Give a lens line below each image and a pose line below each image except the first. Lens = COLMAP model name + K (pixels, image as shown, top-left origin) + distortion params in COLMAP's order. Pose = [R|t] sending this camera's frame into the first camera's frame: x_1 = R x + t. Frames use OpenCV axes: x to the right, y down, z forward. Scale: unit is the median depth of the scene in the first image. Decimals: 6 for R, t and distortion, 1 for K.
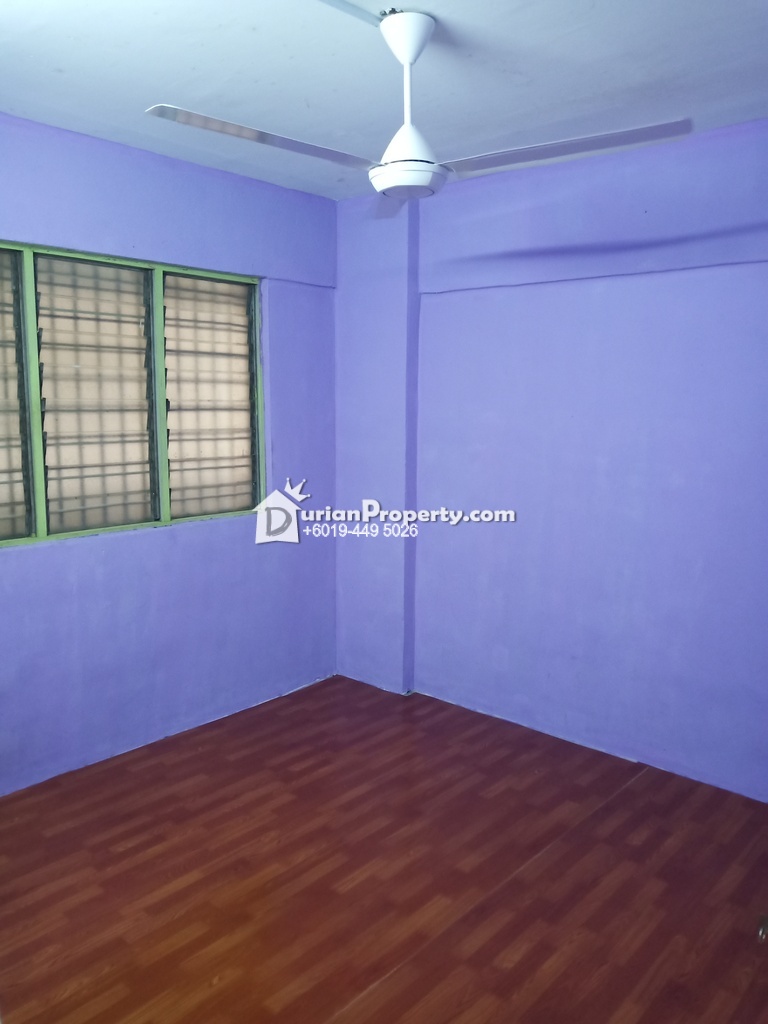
lens RADIAL K [[799.4, 0, 382.0], [0, 799.4, 512.8], [0, 0, 1]] dist [0.003076, -0.004582]
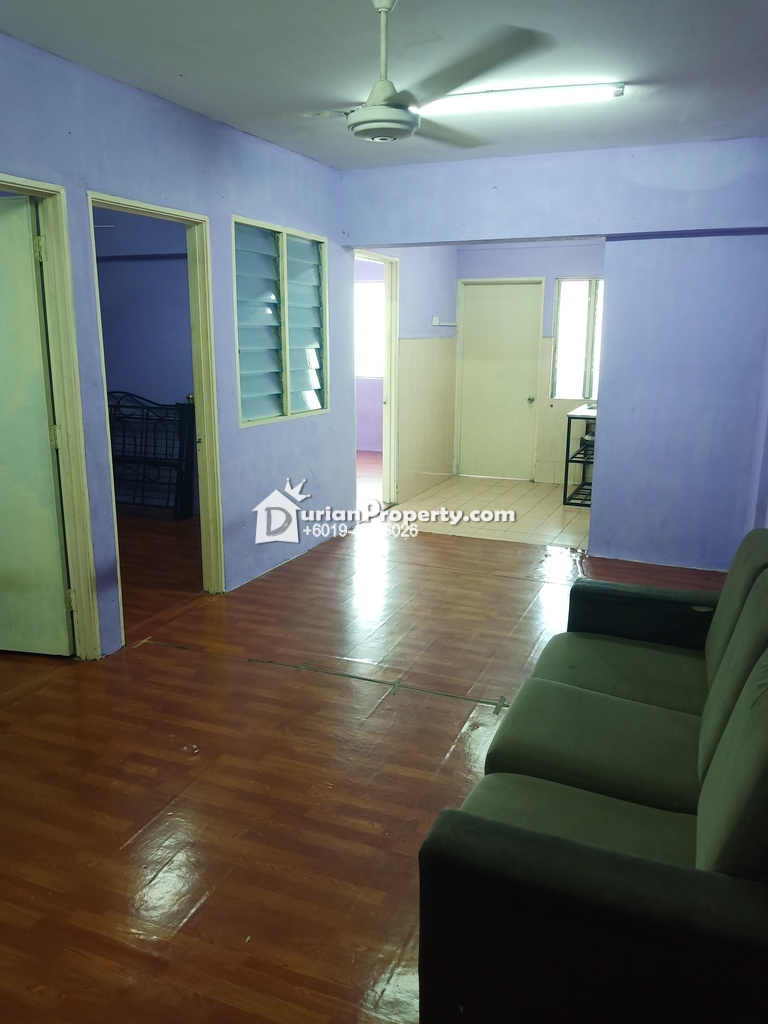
lens RADIAL K [[799.4, 0, 381.3], [0, 799.4, 511.0], [0, 0, 1]] dist [0.003076, -0.004582]
pose [[-0.361194, -0.206256, 0.909394, -1.317030], [0.109994, 0.958999, 0.261195, -0.125656], [-0.925981, 0.194370, -0.323698, 1.033893]]
